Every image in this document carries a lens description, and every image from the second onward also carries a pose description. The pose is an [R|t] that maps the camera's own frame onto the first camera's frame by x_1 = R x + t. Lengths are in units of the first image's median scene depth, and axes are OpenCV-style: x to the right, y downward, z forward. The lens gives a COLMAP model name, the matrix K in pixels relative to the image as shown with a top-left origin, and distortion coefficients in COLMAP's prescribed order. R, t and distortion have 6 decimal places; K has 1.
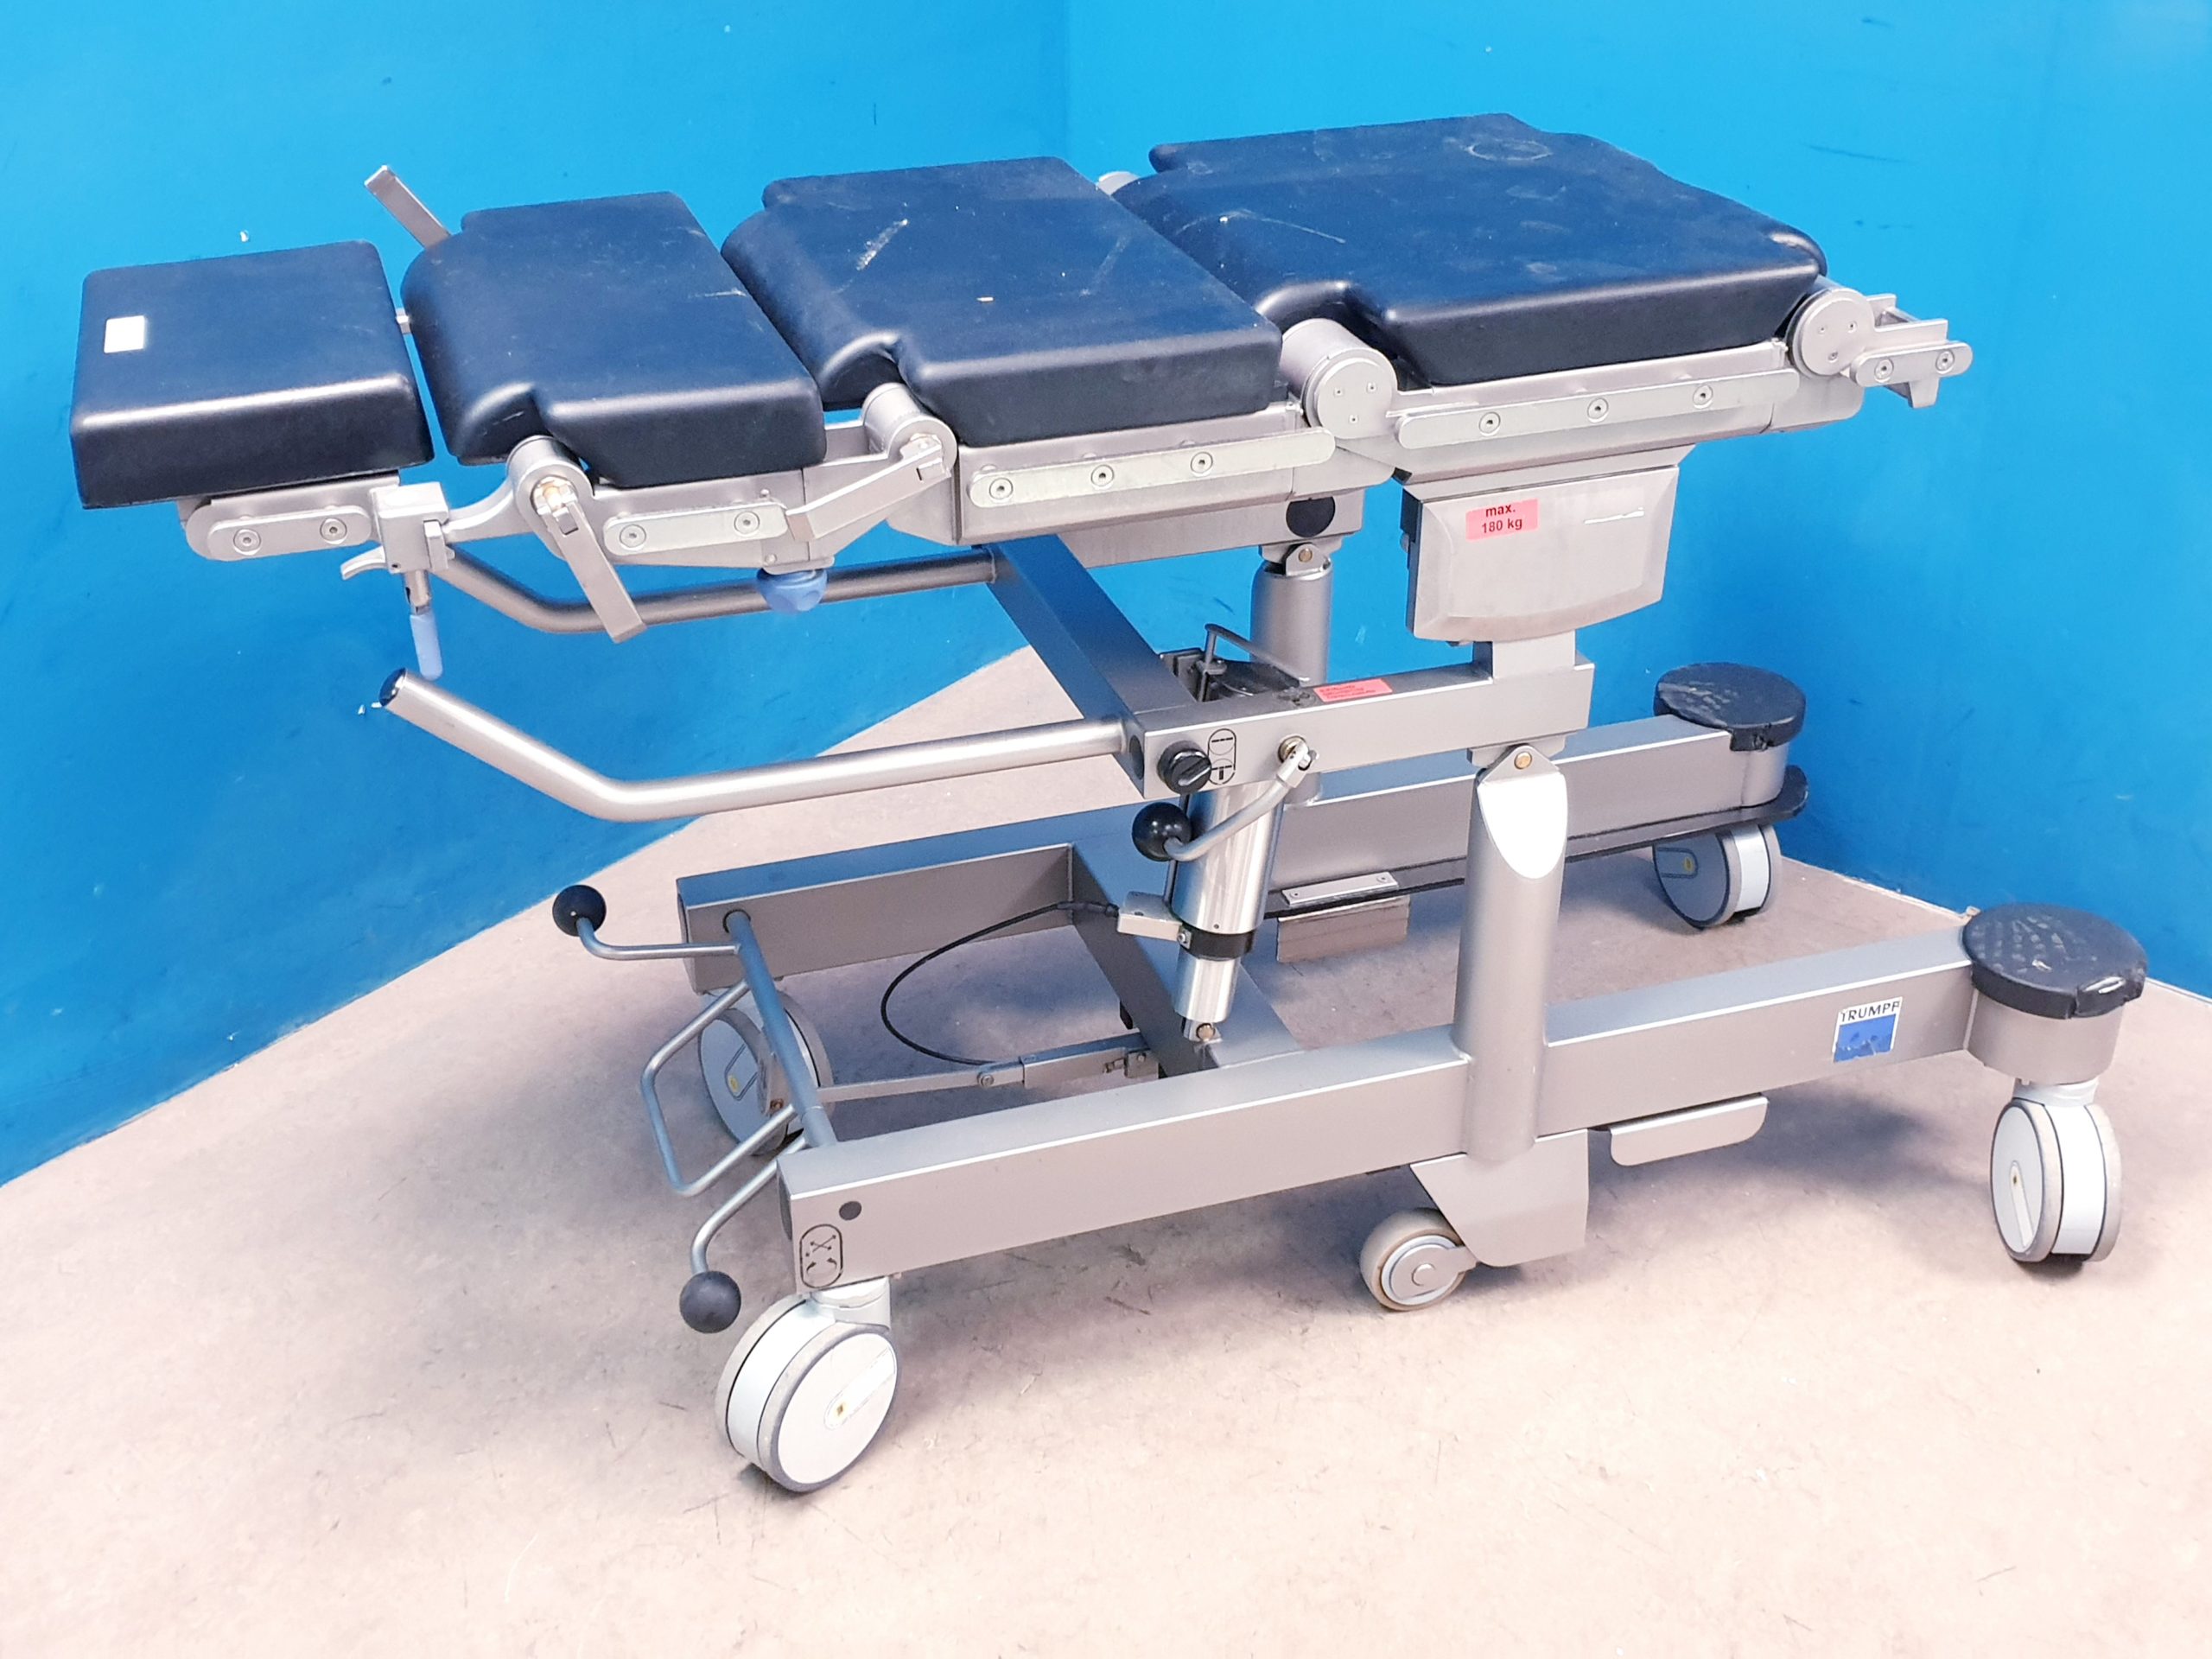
lens RADIAL K [[2403.9, 0, 1105.8], [0, 2403.9, 808.8], [0, 0, 1]] dist [0.056678, -0.237882]
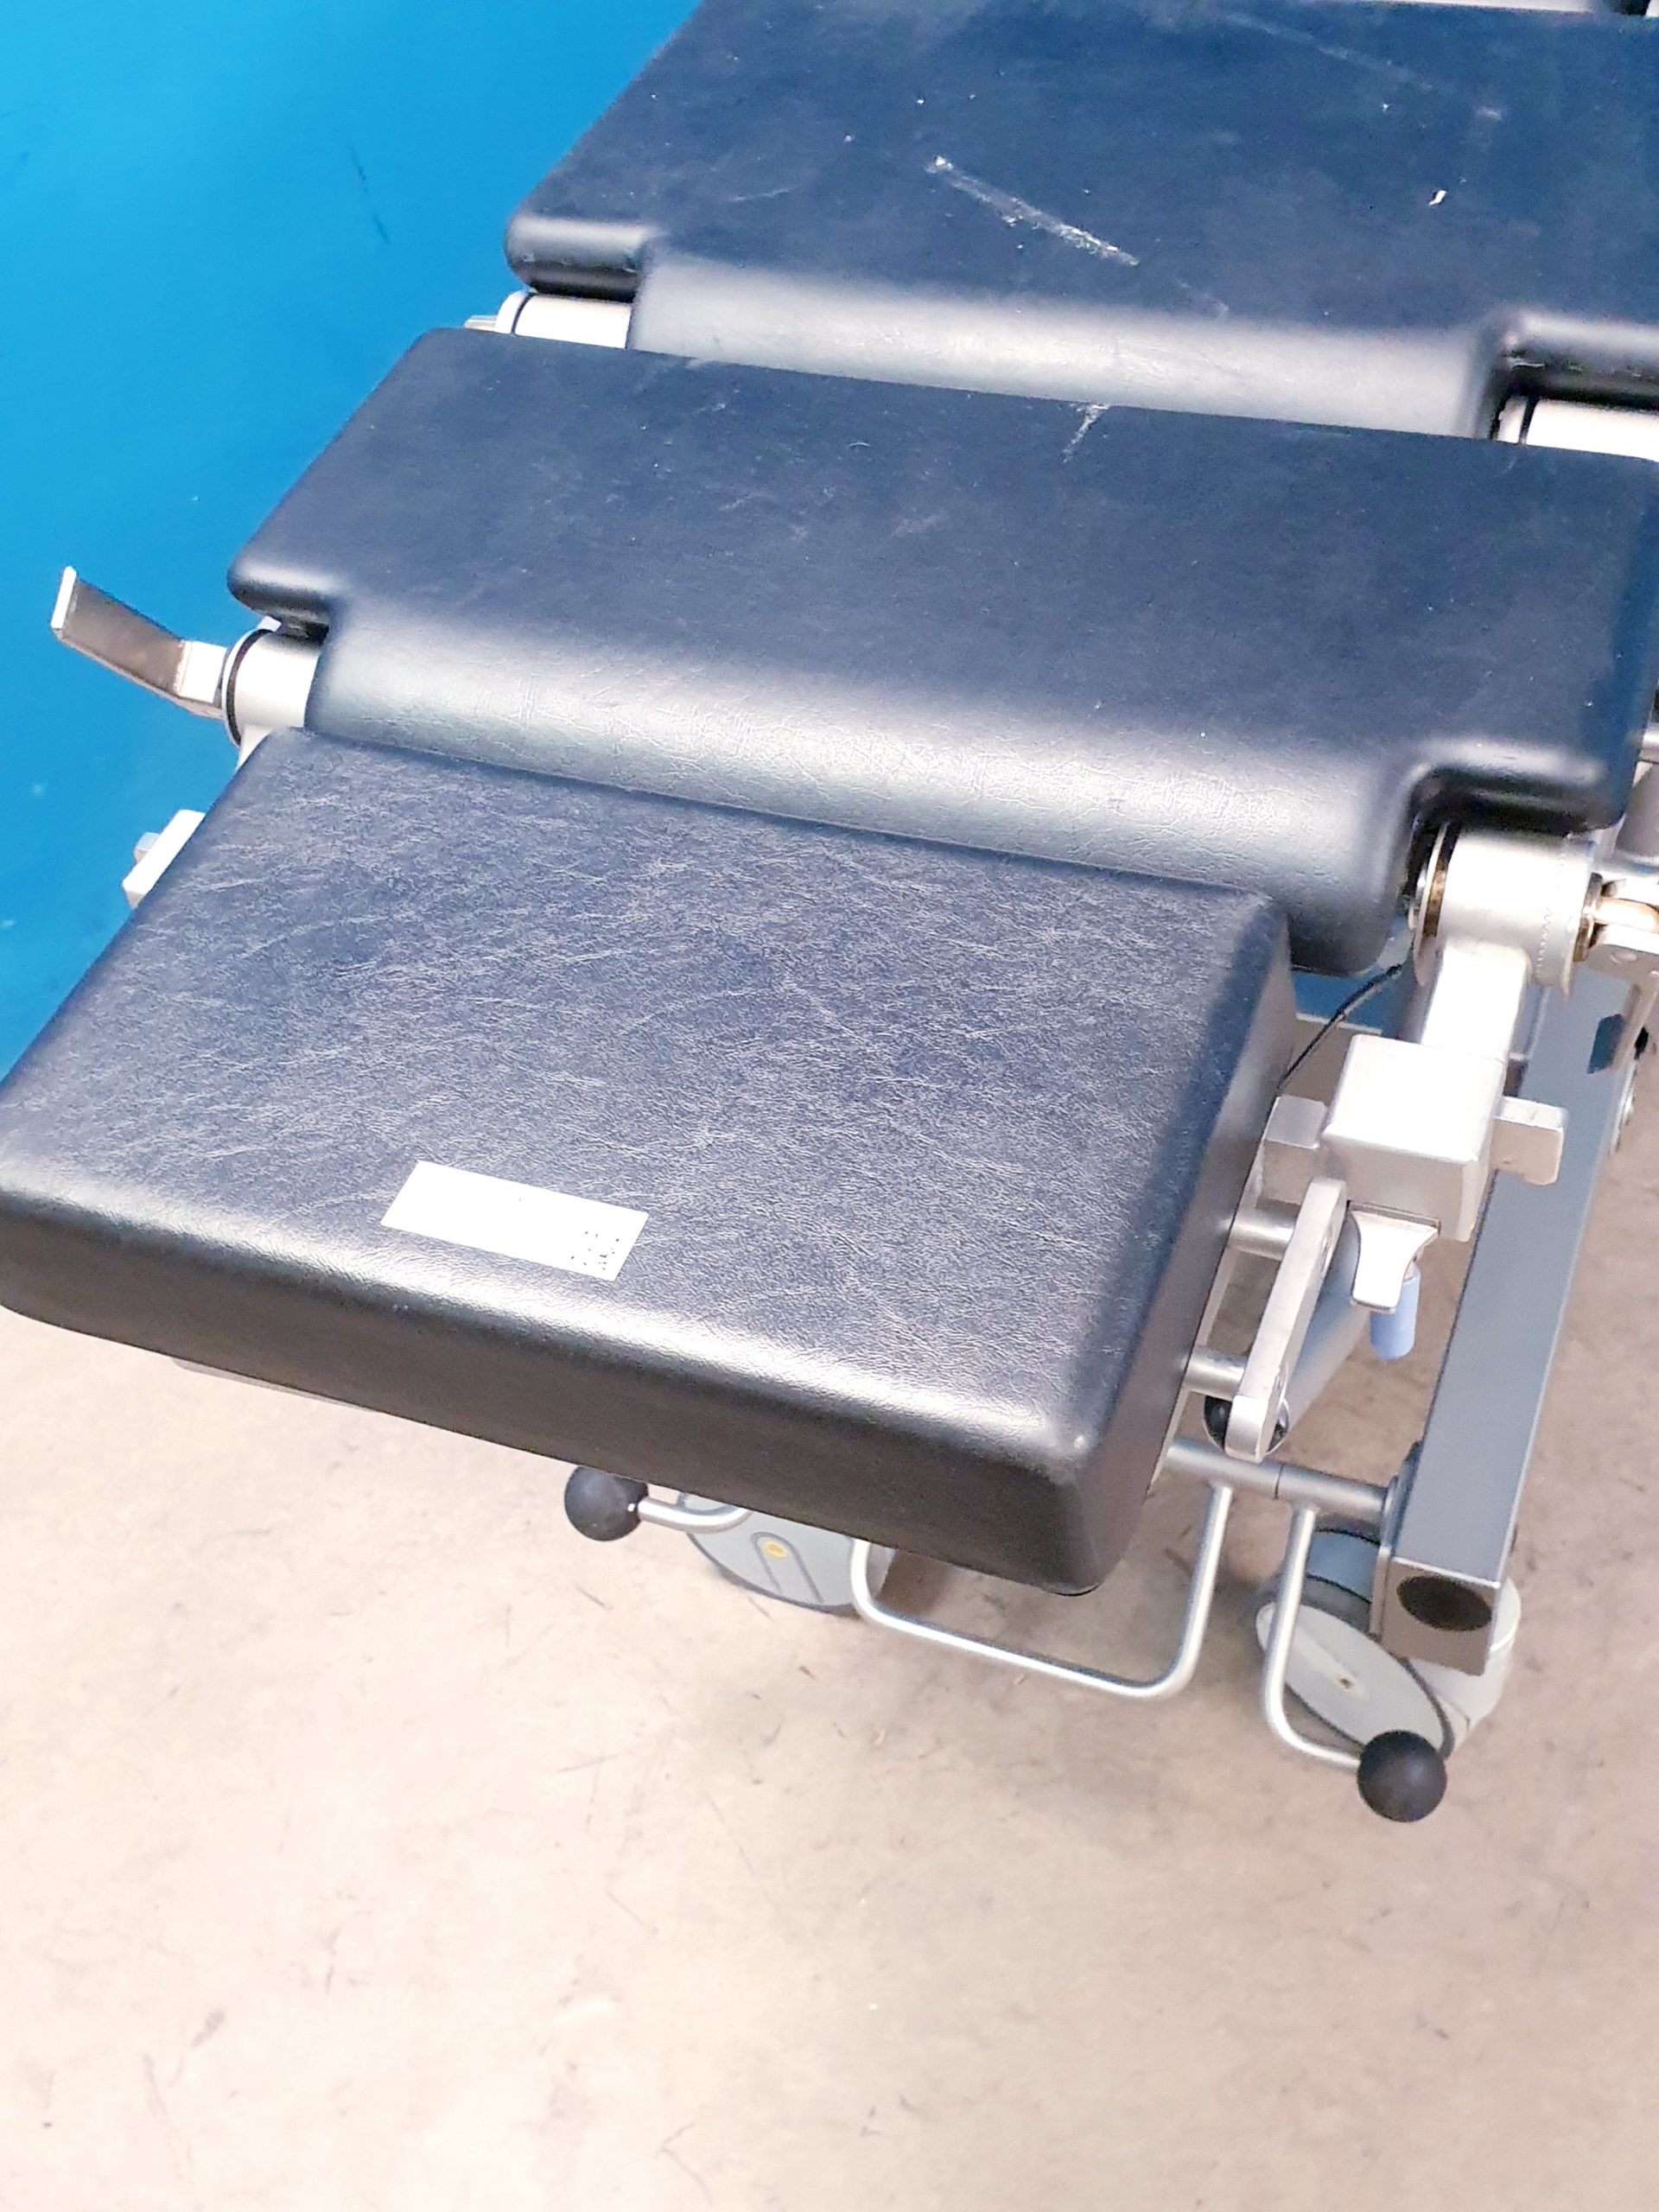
lens RADIAL K [[2420.1, 0, 829.5], [0, 2420.1, 1106.0], [0, 0, 1]] dist [0.019548, -0.110578]
pose [[0.945580, 0.164266, -0.280884, 0.091402], [-0.059265, 0.935726, 0.347714, -0.183573], [0.319948, -0.312145, 0.894538, 0.349459]]
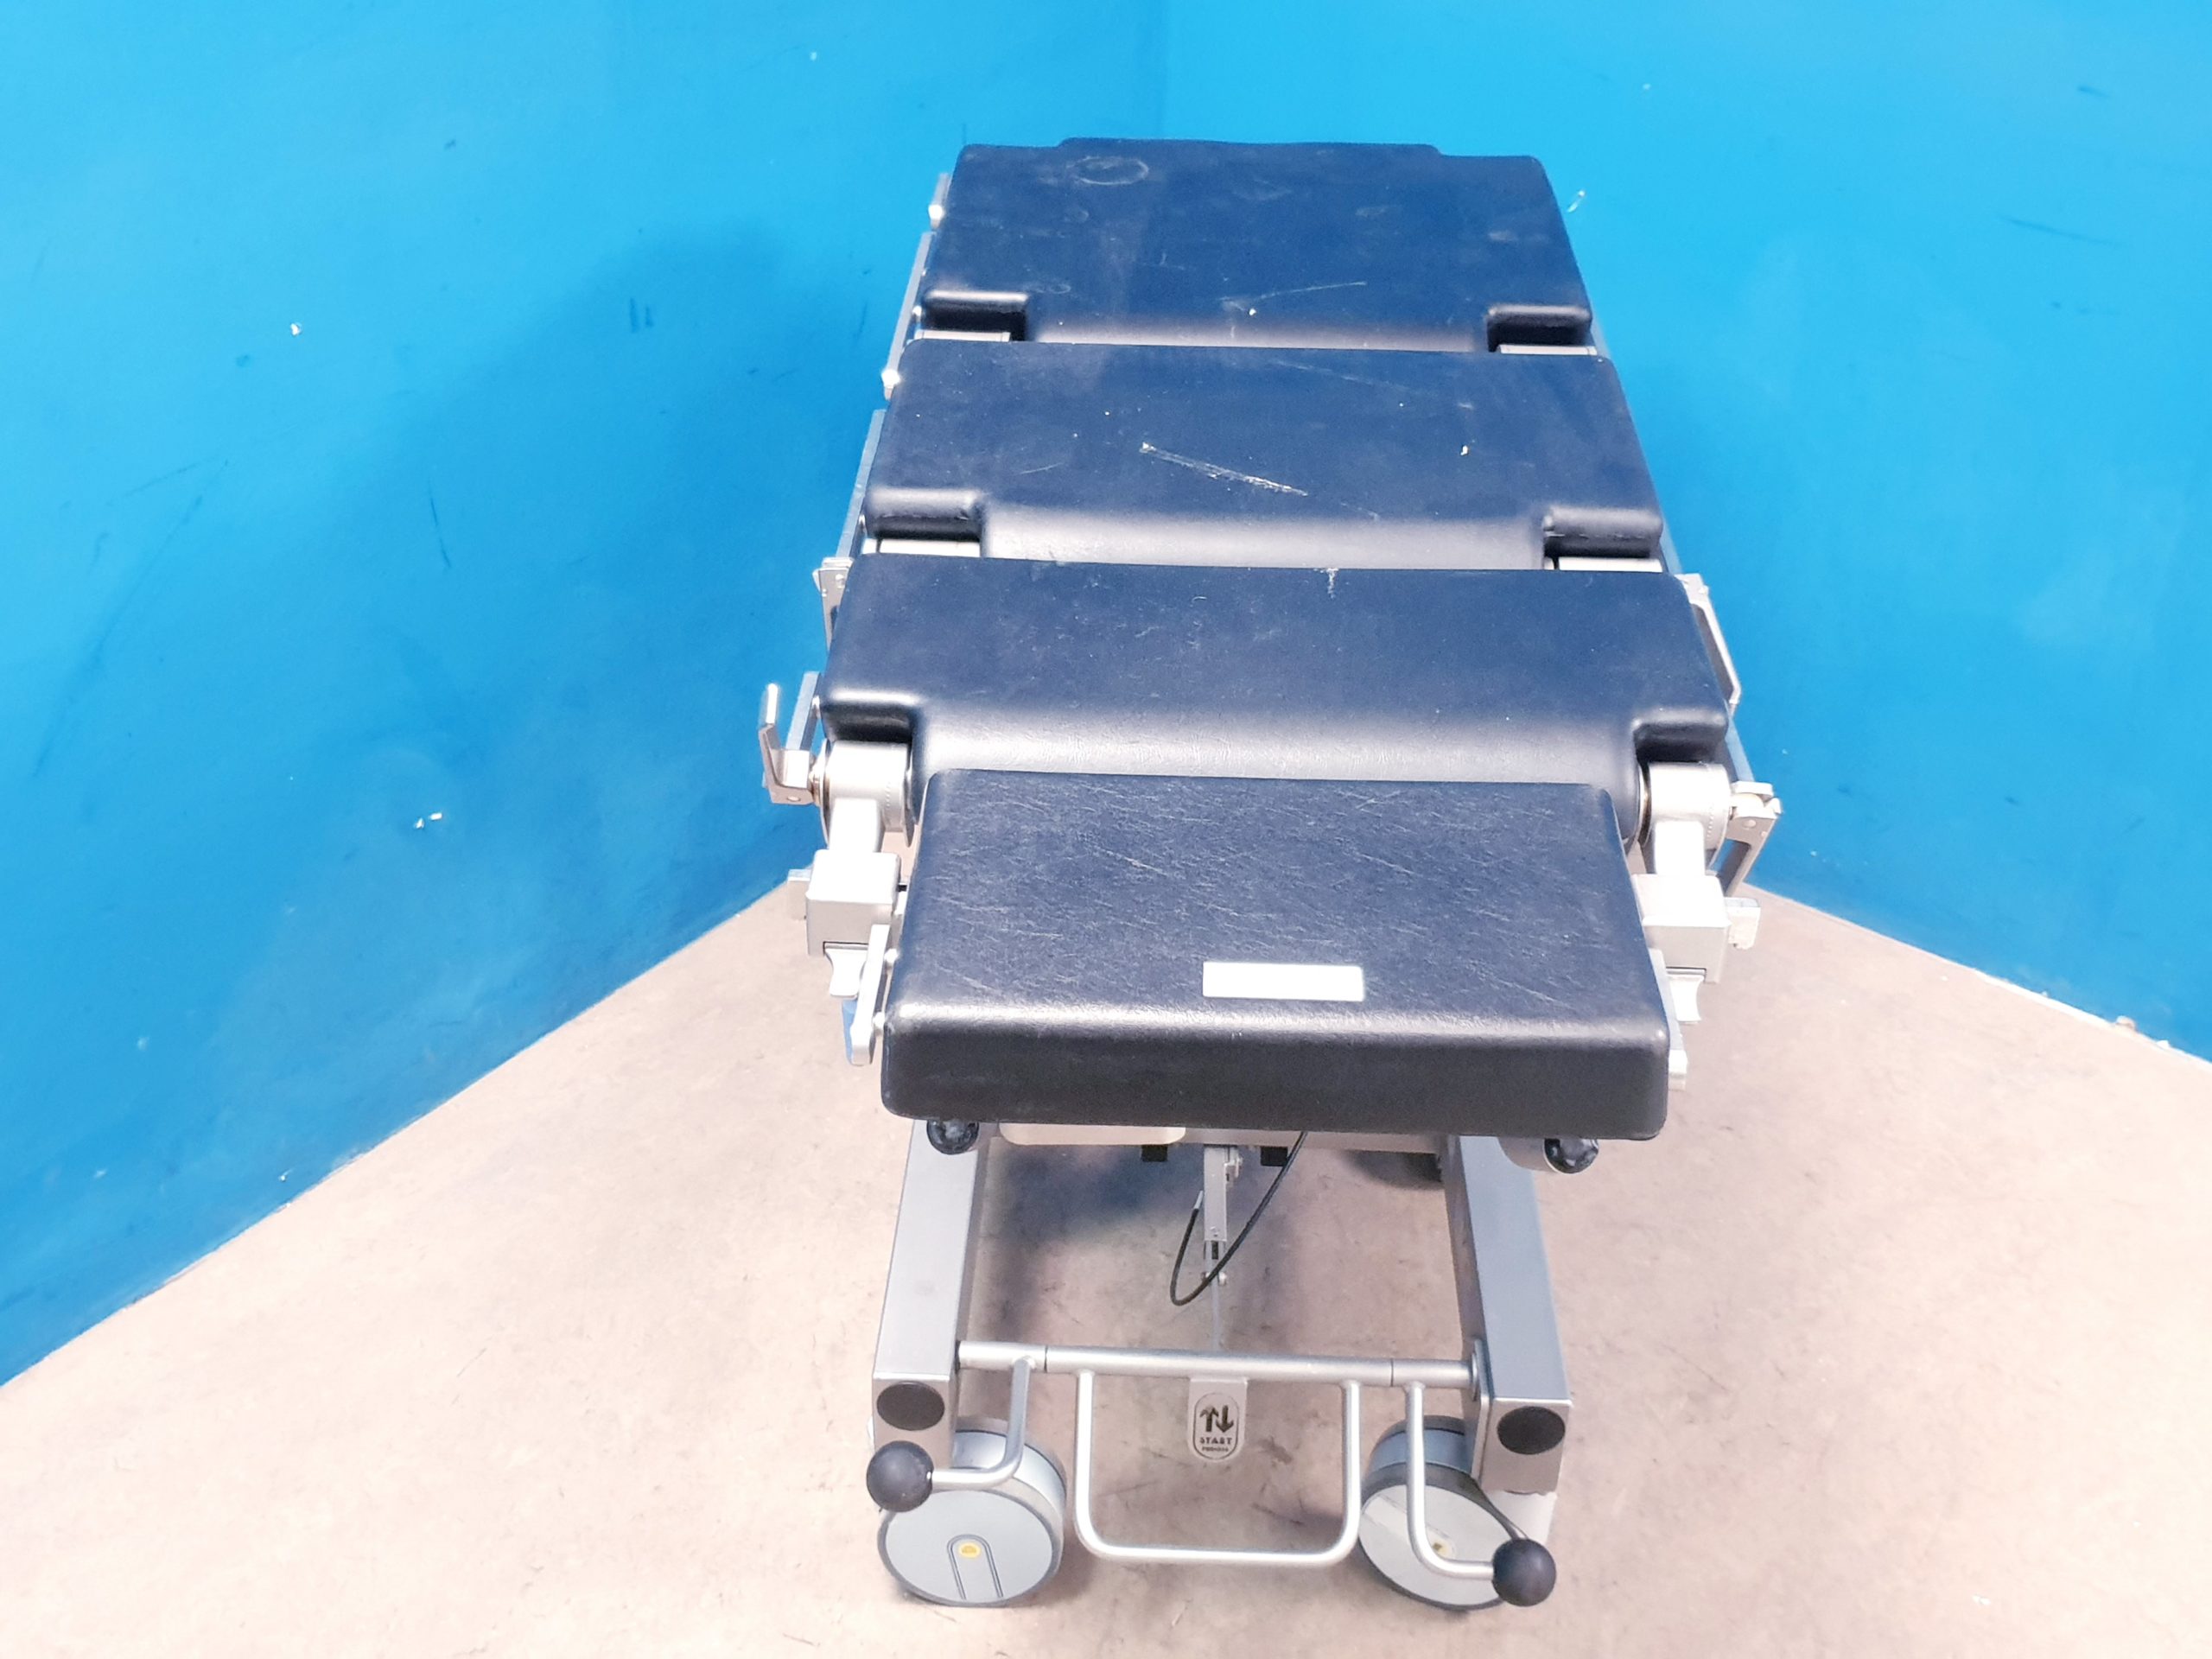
lens RADIAL K [[2420.1, 0, 1121.8], [0, 2420.1, 844.1], [0, 0, 1]] dist [0.019548, -0.110578]
pose [[0.999527, 0.006578, 0.030025, -0.082978], [-0.009017, 0.996605, 0.081838, -0.131686], [-0.029385, -0.082070, 0.996193, 0.090058]]
